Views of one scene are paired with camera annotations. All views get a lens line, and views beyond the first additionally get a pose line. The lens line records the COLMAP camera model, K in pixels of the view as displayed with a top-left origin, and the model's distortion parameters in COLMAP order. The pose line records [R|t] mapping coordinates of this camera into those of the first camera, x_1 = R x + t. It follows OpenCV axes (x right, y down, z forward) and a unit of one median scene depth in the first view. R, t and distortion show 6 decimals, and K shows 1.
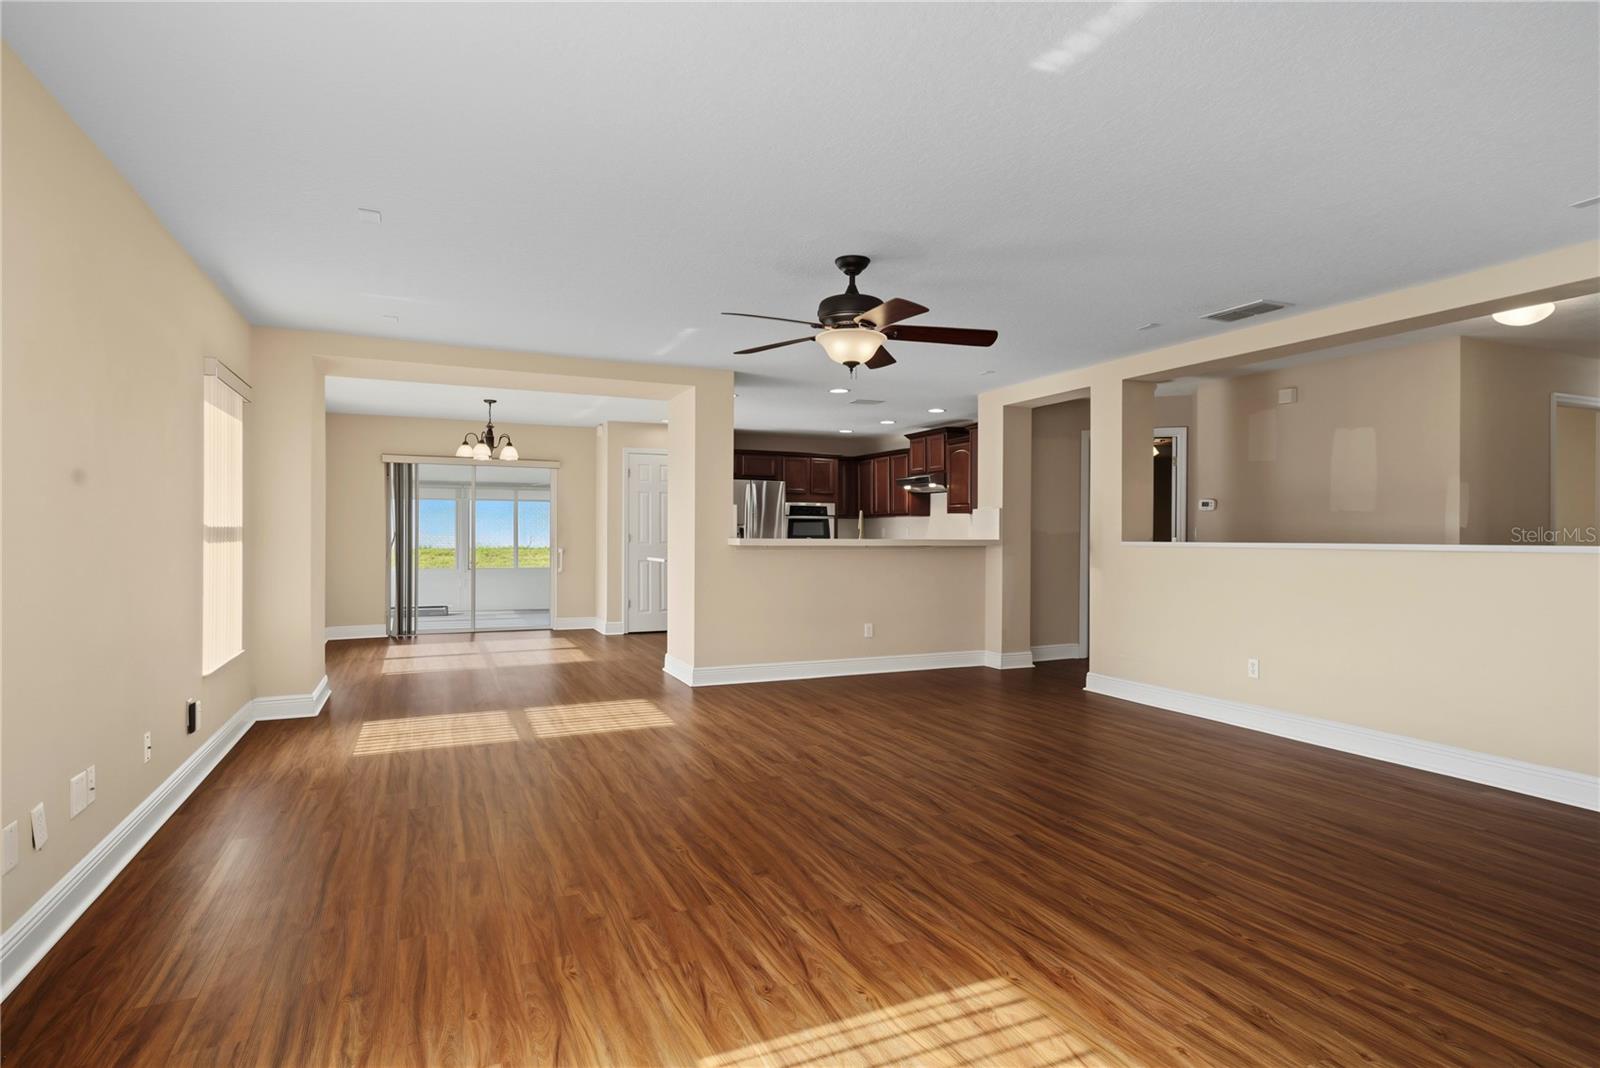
lens RADIAL K [[830.2, 0, 796.7], [0, 830.2, 535.7], [0, 0, 1]] dist [-0.005649, -0.000378]
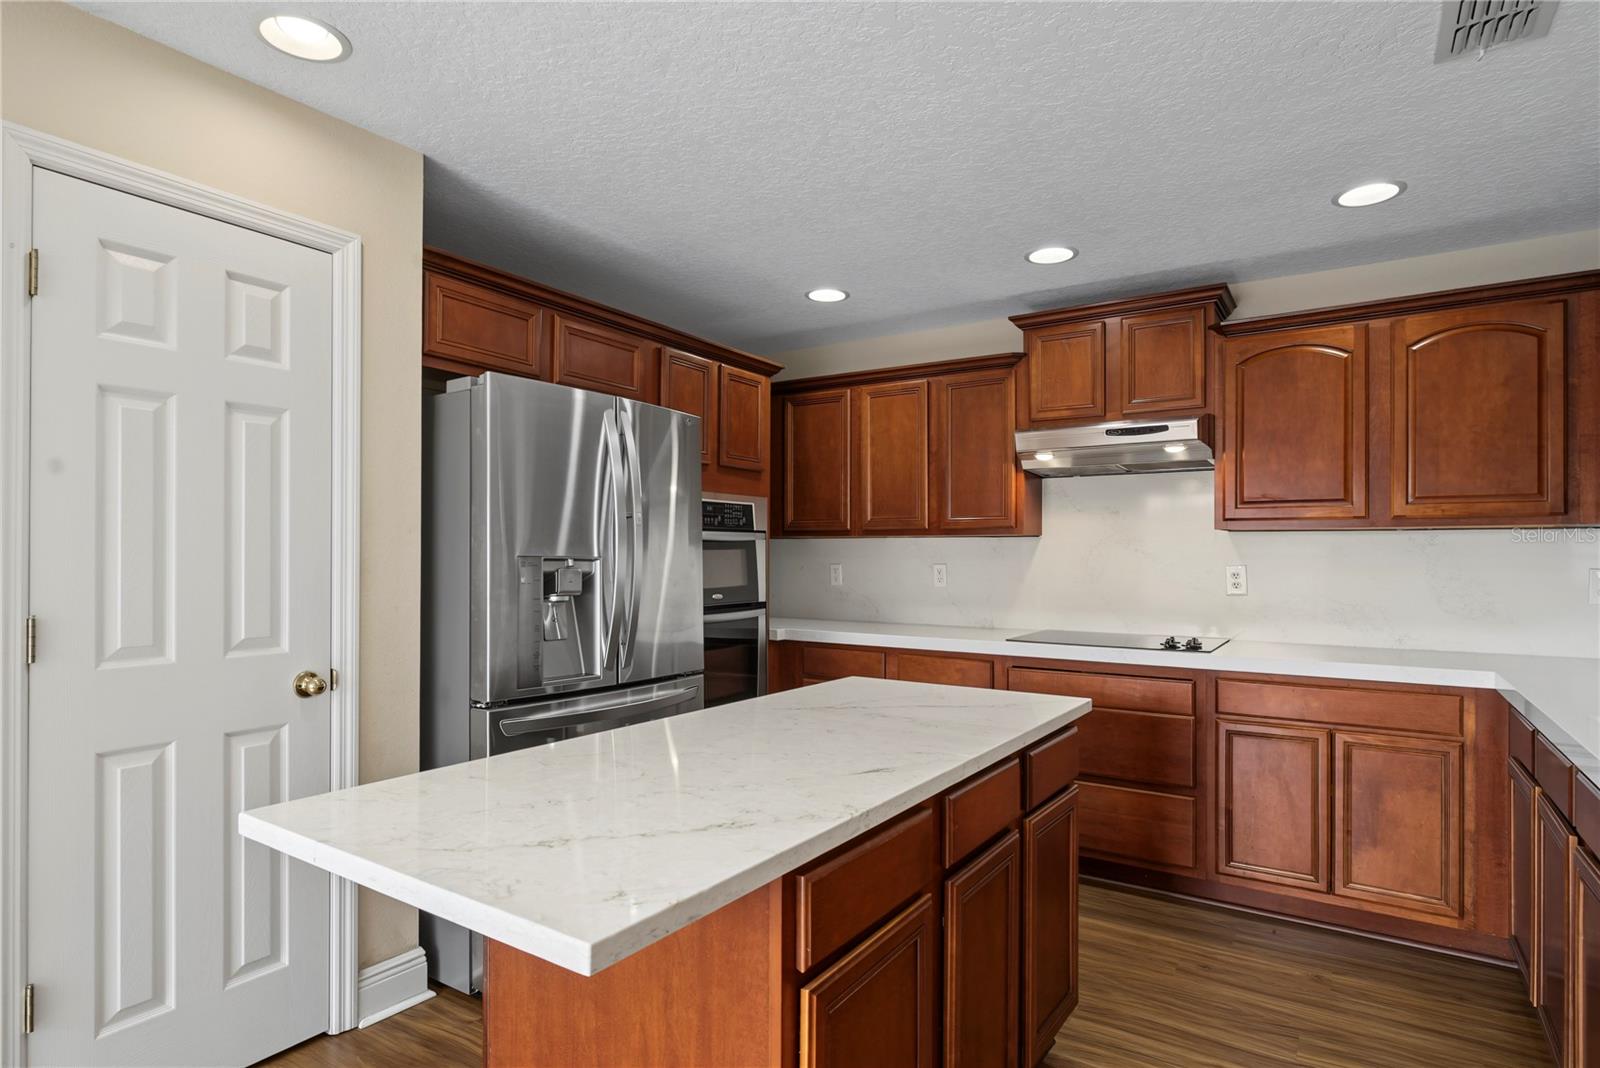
lens RADIAL K [[858.8, 0, 796.5], [0, 858.8, 552.0], [0, 0, 1]] dist [-0.003470, 0.000123]
pose [[0.842123, 0.001850, 0.539282, -0.354813], [0.001538, 0.999982, -0.005832, -0.031526], [-0.539283, 0.005740, 0.842105, 1.646598]]
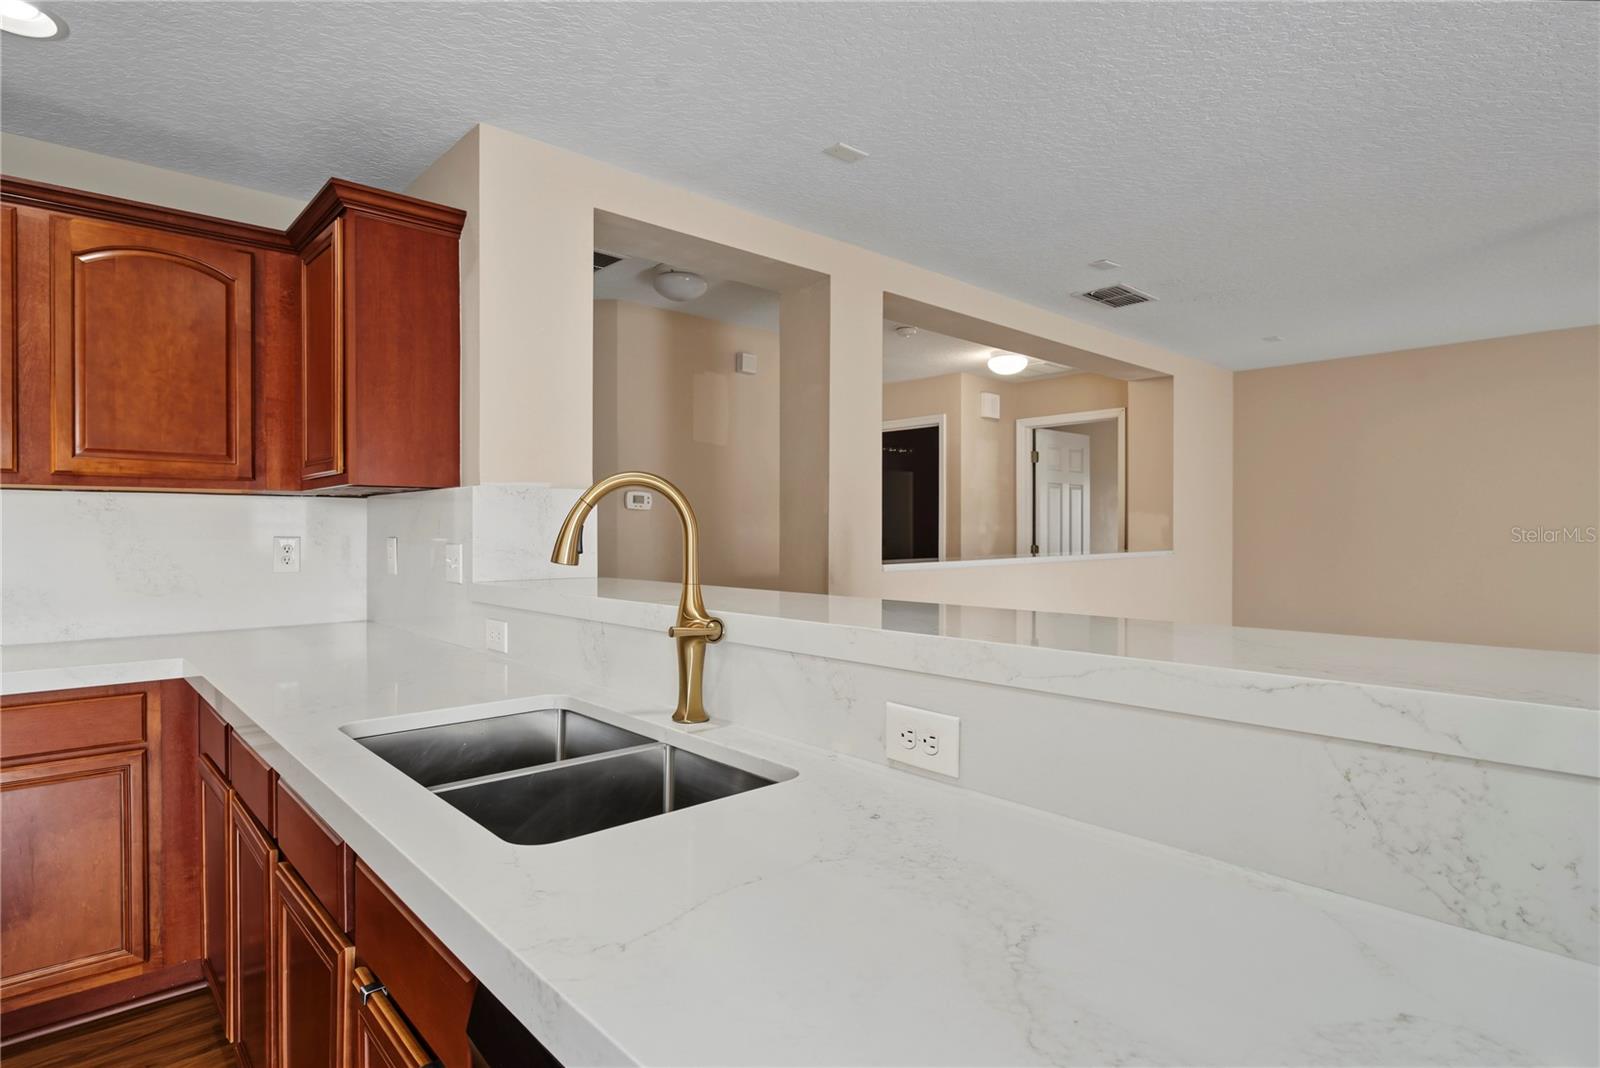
lens RADIAL K [[830.2, 0, 796.7], [0, 830.2, 535.7], [0, 0, 1]] dist [-0.005649, -0.000378]
pose [[-0.315708, -0.010150, 0.948802, -0.206244], [0.003168, 0.999926, 0.011751, -0.028296], [-0.948851, 0.006715, -0.315652, 1.695194]]
